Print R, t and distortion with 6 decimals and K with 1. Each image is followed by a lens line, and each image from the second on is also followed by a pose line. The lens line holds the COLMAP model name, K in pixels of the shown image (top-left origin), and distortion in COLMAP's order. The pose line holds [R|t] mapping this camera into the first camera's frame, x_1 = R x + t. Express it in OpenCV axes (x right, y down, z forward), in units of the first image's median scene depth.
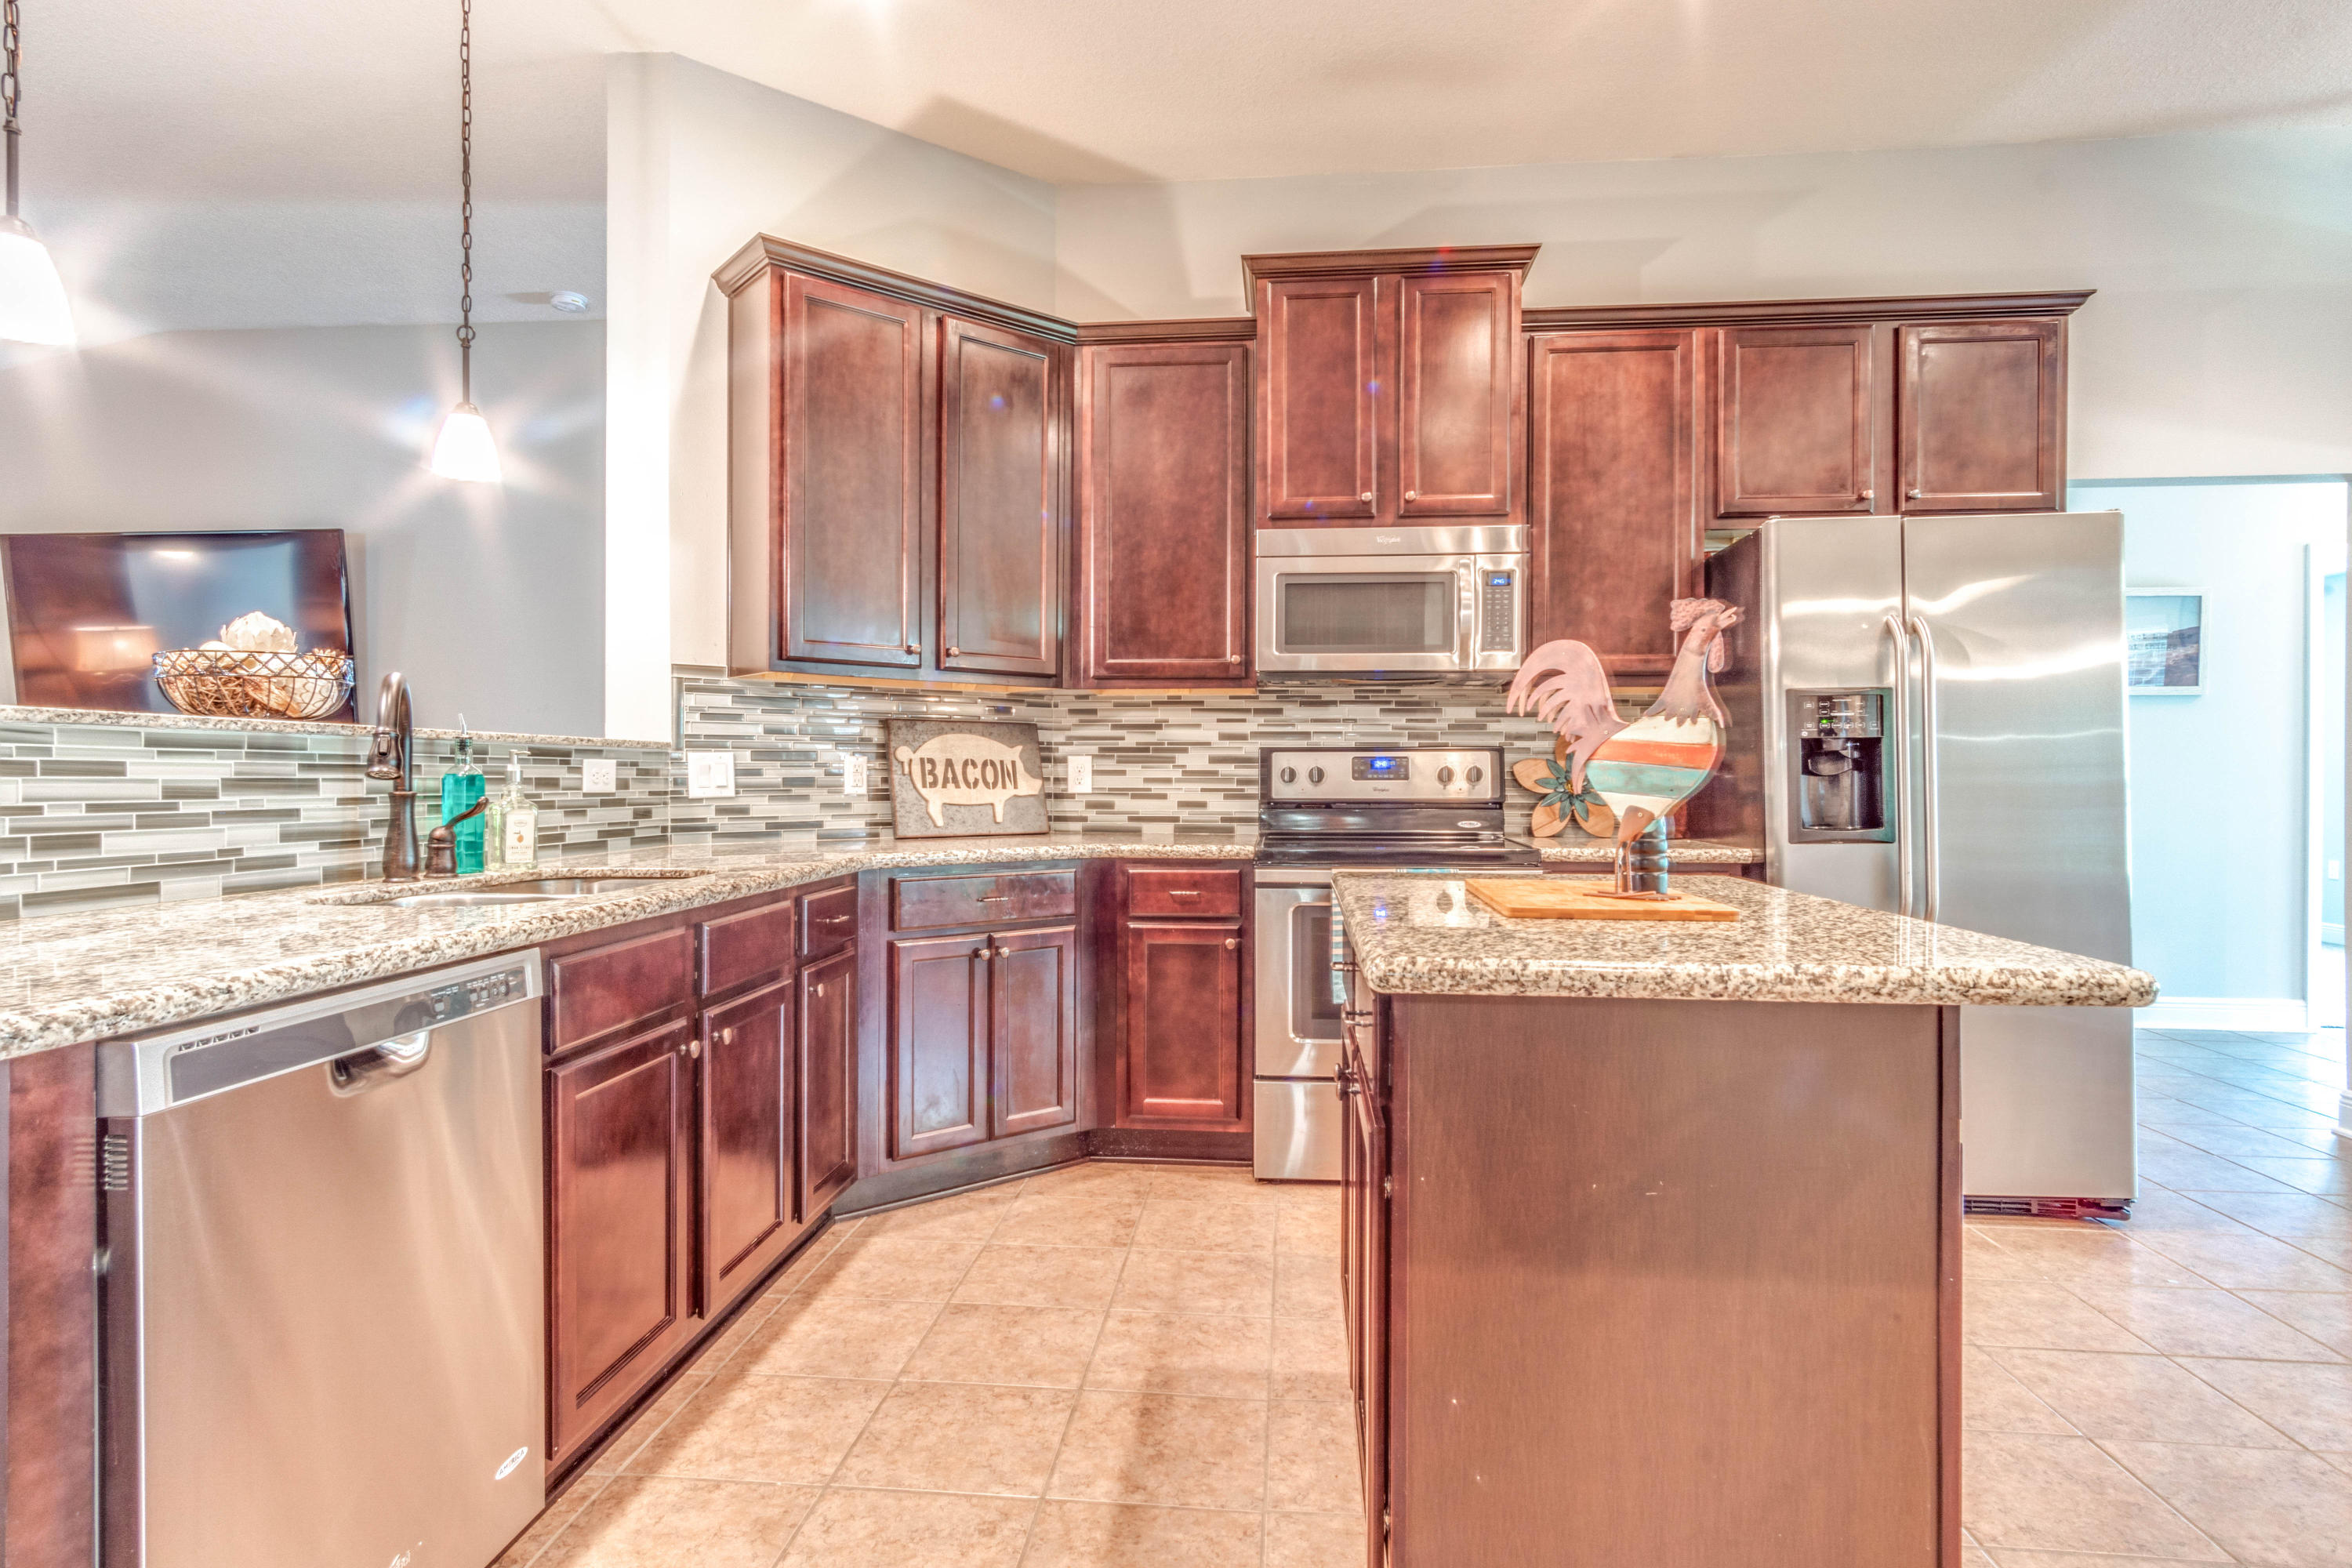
lens RADIAL K [[1247.0, 0, 1173.5], [0, 1247.0, 779.2], [0, 0, 1]] dist [-0.000384, -0.000126]
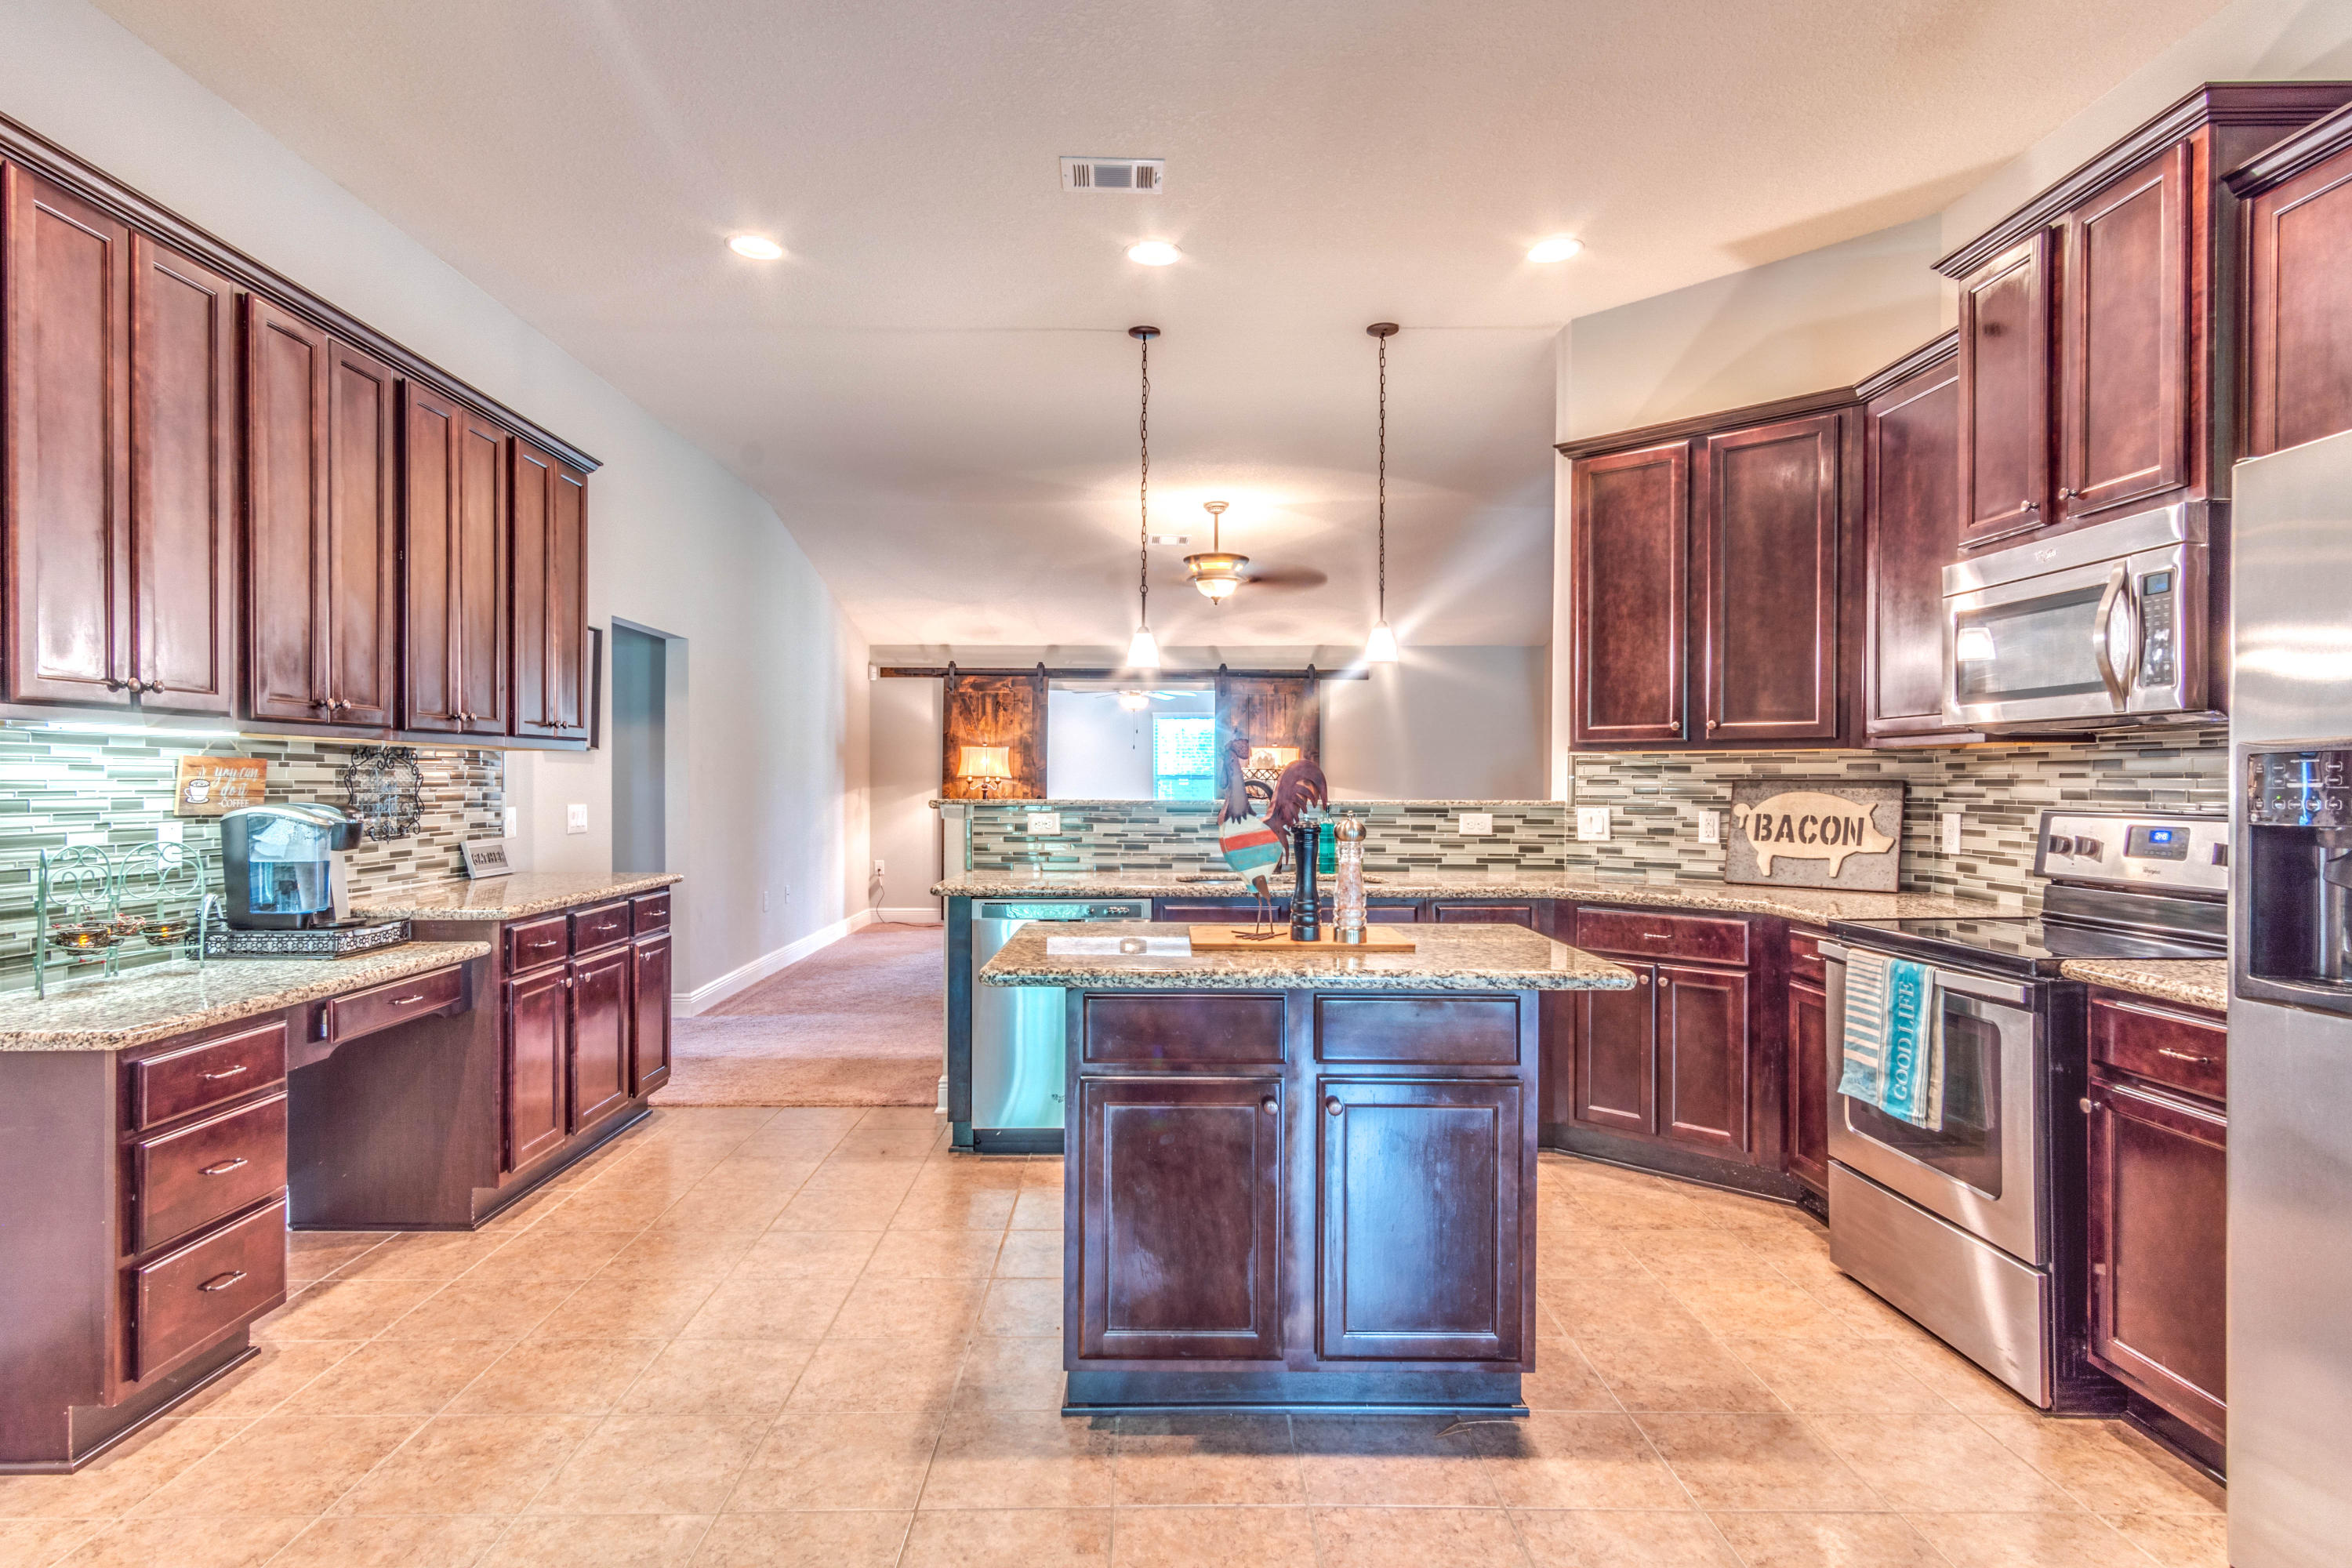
lens RADIAL K [[1247.0, 0, 1171.6], [0, 1247.0, 785.6], [0, 0, 1]] dist [-0.000384, -0.000126]
pose [[0.104712, 0.002082, -0.994500, 0.897022], [-0.005591, 0.999983, 0.001505, -0.042906], [0.994487, 0.005402, 0.104722, 0.362882]]
